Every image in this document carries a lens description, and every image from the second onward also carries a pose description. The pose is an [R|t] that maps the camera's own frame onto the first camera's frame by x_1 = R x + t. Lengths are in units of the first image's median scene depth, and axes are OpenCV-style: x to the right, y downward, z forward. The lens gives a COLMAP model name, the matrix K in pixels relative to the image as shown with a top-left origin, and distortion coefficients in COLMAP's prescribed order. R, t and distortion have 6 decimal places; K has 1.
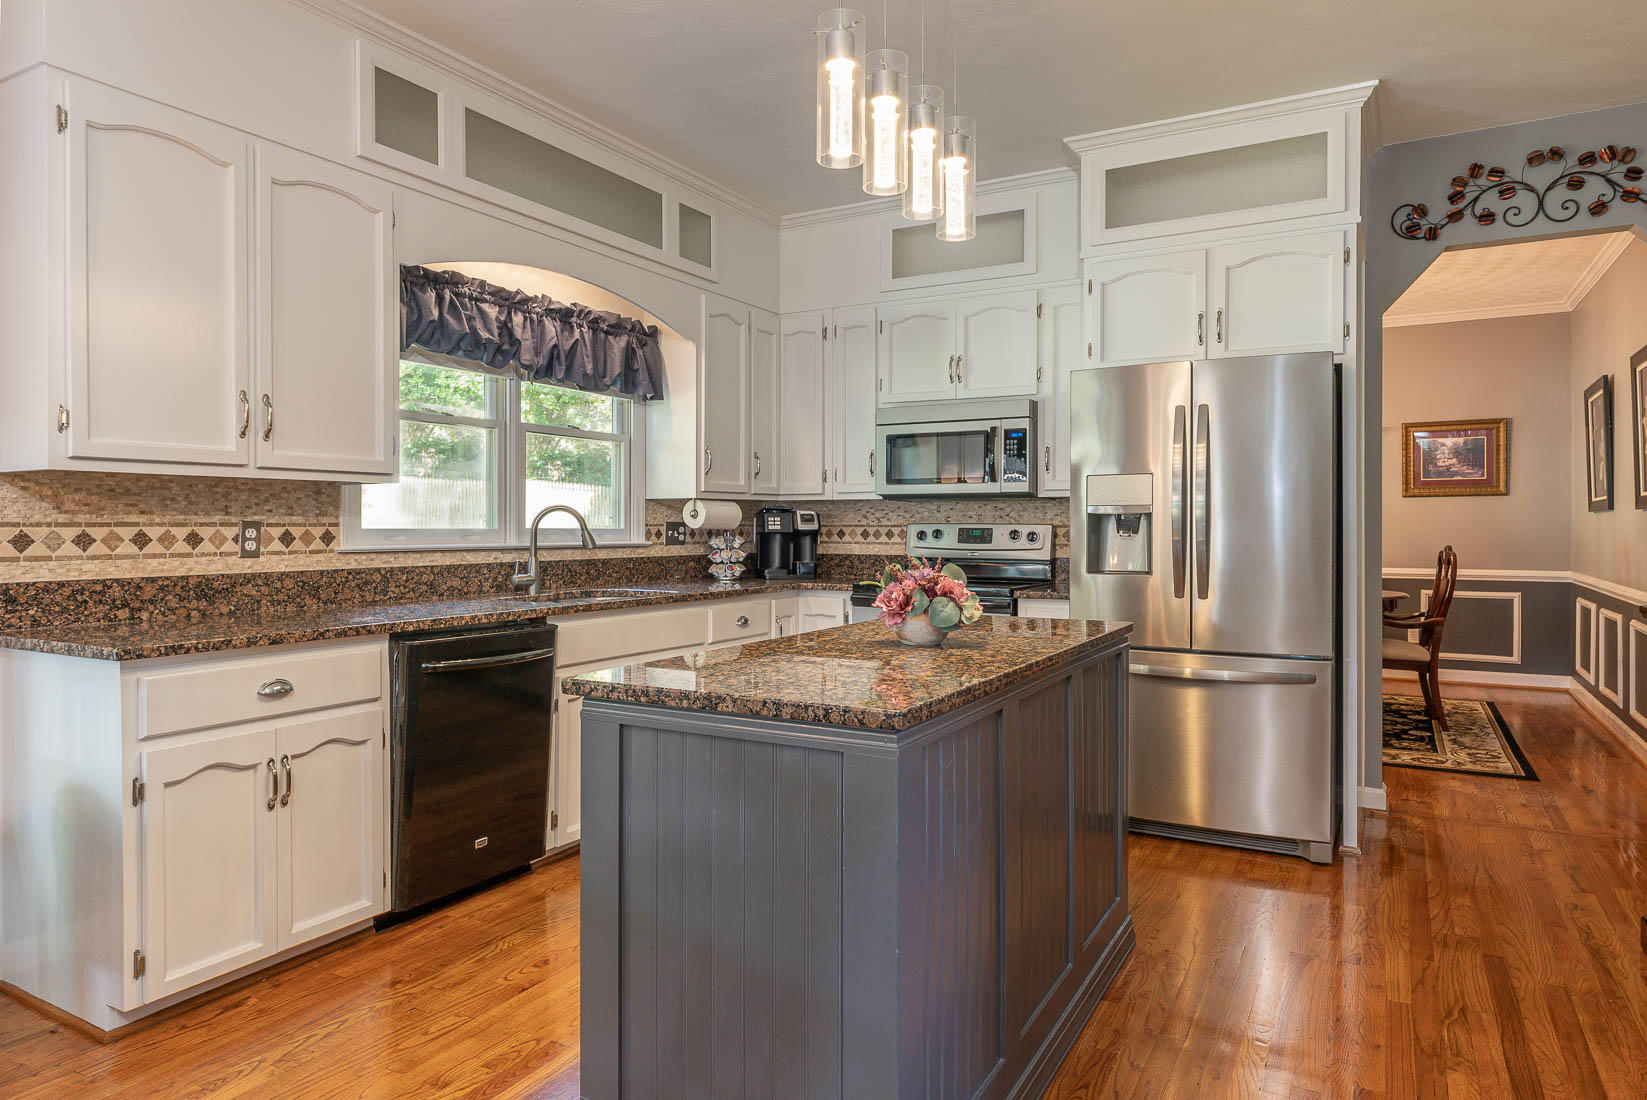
lens RADIAL K [[1026.2, 0, 818.2], [0, 1026.2, 530.4], [0, 0, 1]] dist [-0.003695, 0.002677]
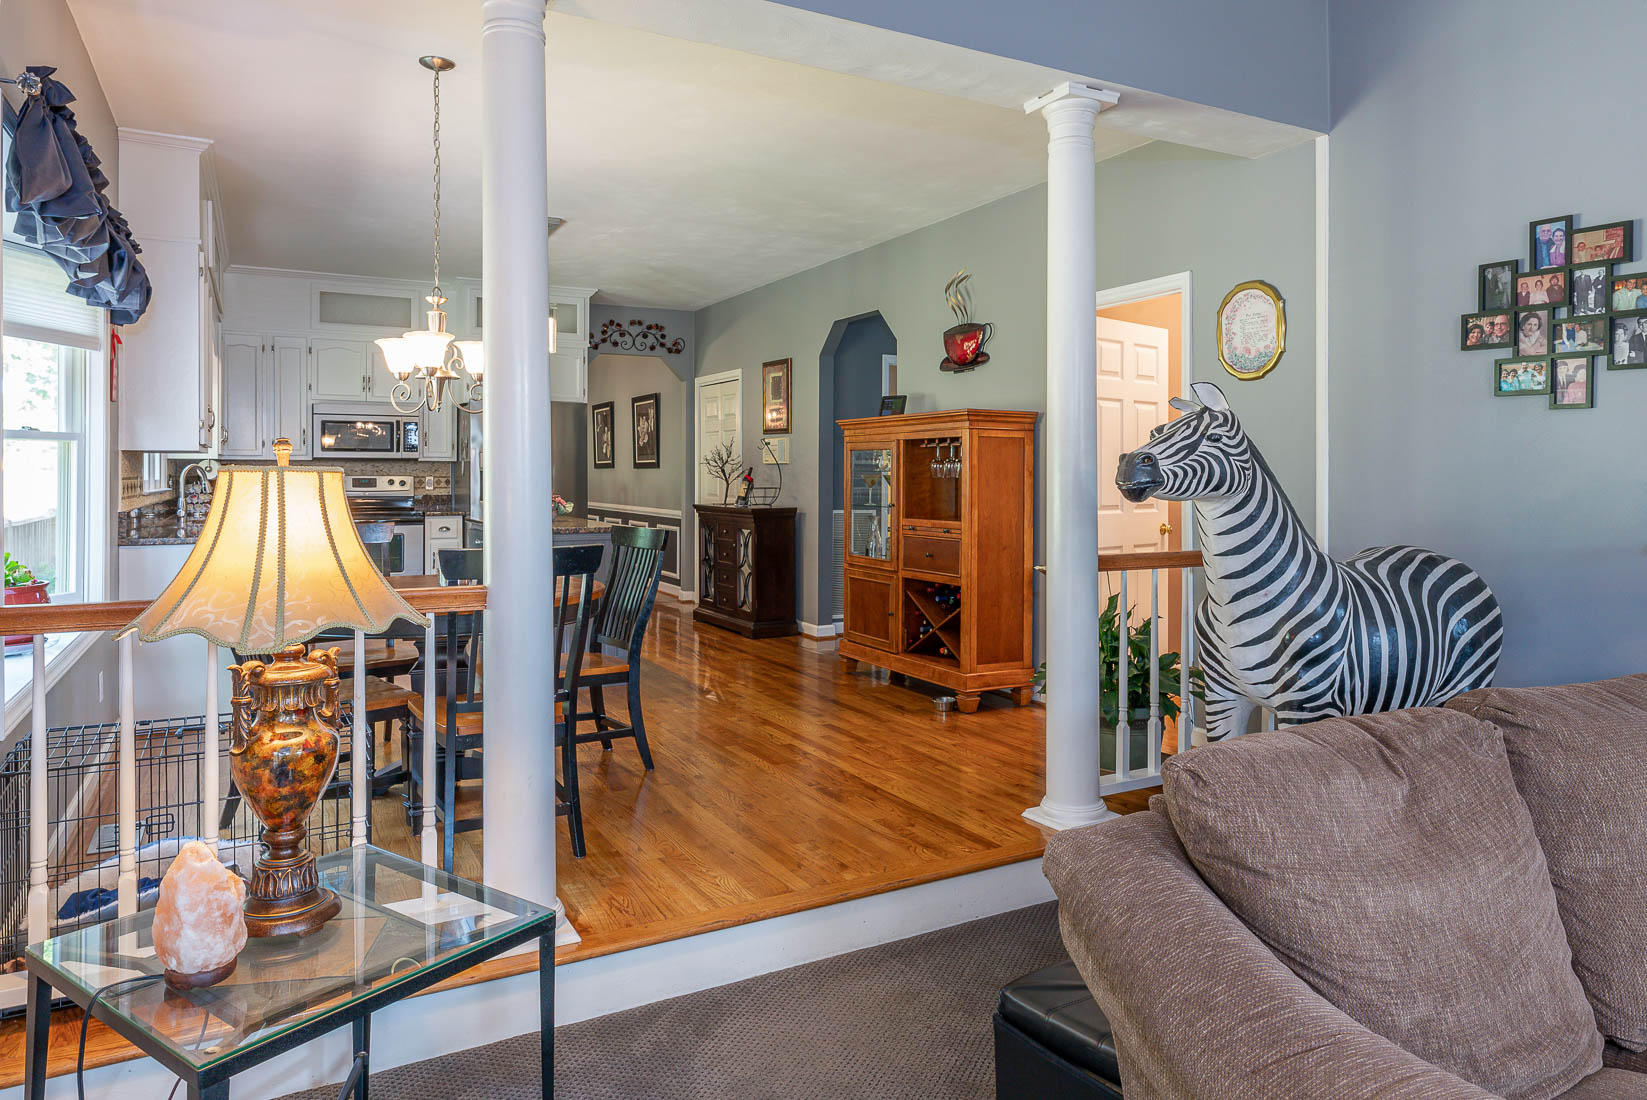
lens RADIAL K [[1026.2, 0, 806.4], [0, 1026.2, 475.7], [0, 0, 1]] dist [-0.003695, 0.002677]
pose [[0.542204, -0.001438, 0.840246, -0.951491], [0.002520, 0.999997, 0.000085, -0.005200], [-0.840243, 0.002071, 0.542205, -0.555006]]
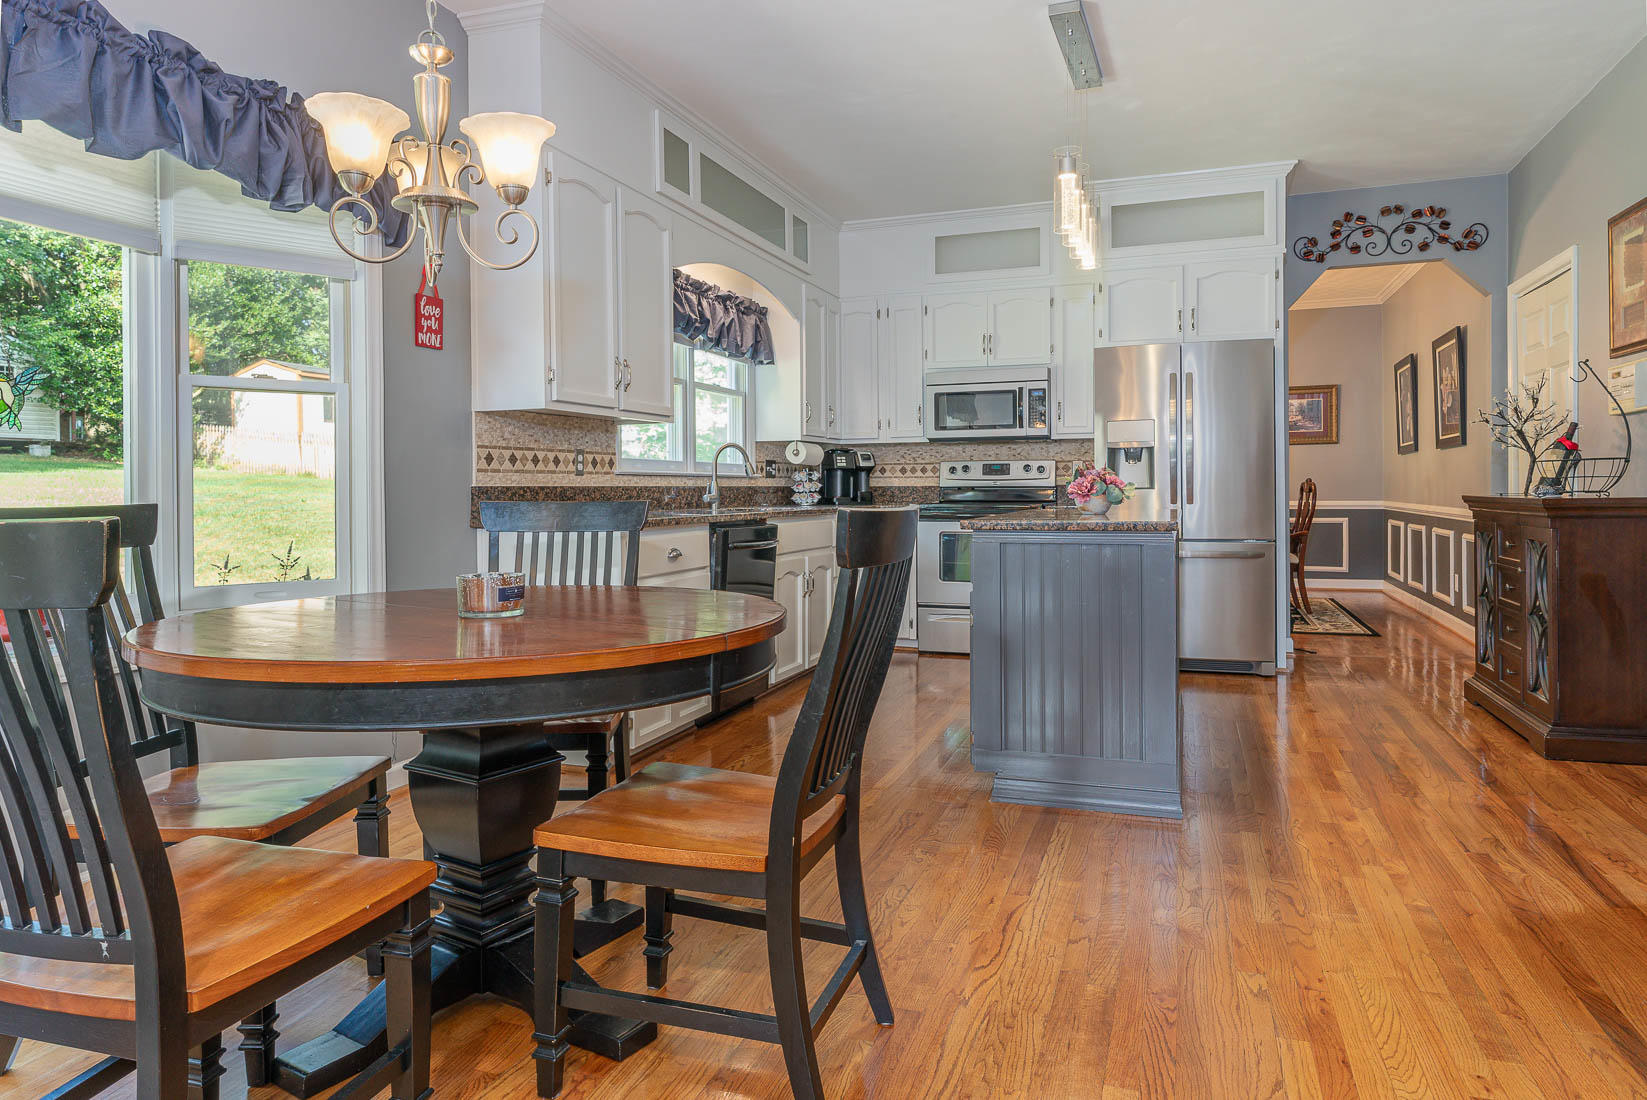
lens RADIAL K [[1026.2, 0, 823.9], [0, 1026.2, 495.0], [0, 0, 1]] dist [-0.003695, 0.002677]
pose [[0.986217, -0.009676, 0.165173, -0.320540], [0.009439, 0.999953, 0.002221, 0.037305], [-0.165187, -0.000631, 0.986262, -0.305222]]
